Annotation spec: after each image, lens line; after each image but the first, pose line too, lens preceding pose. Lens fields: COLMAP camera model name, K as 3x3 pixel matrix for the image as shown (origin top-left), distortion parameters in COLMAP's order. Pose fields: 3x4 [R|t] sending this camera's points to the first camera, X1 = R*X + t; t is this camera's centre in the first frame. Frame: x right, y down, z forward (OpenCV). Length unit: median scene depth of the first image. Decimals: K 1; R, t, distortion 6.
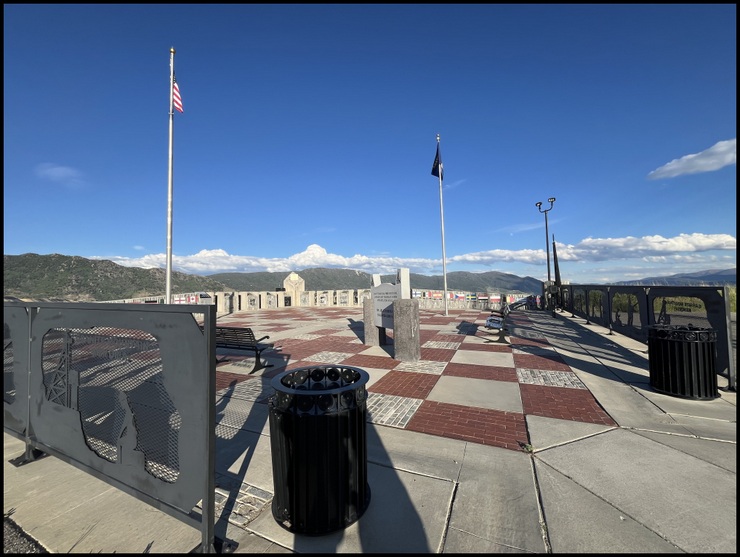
lens RADIAL K [[293.5, 0, 366.5], [0, 293.5, 279.7], [0, 0, 1]] dist [-0.002688, -0.000003]
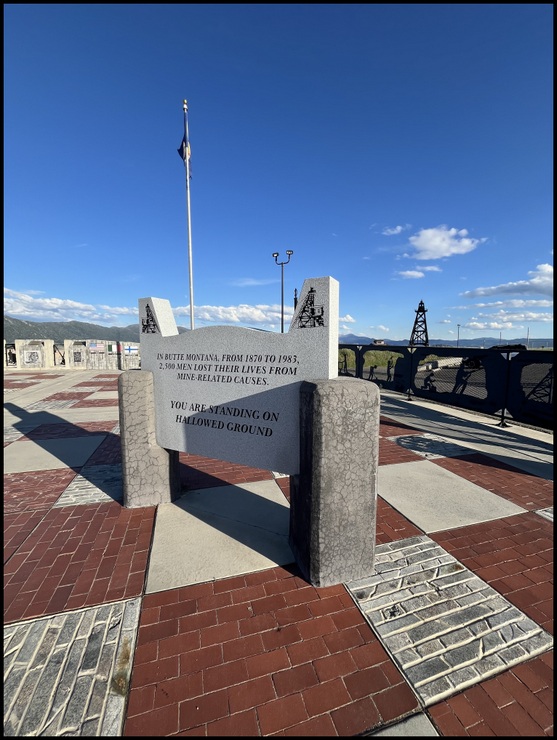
lens RADIAL K [[293.5, 0, 277.6], [0, 293.5, 373.5], [0, 0, 1]] dist [-0.002688, -0.000003]
pose [[0.742049, -0.038340, 0.669249, -0.042843], [-0.052007, 0.992061, 0.114497, 0.008218], [-0.668326, -0.119768, 0.734164, 0.276195]]
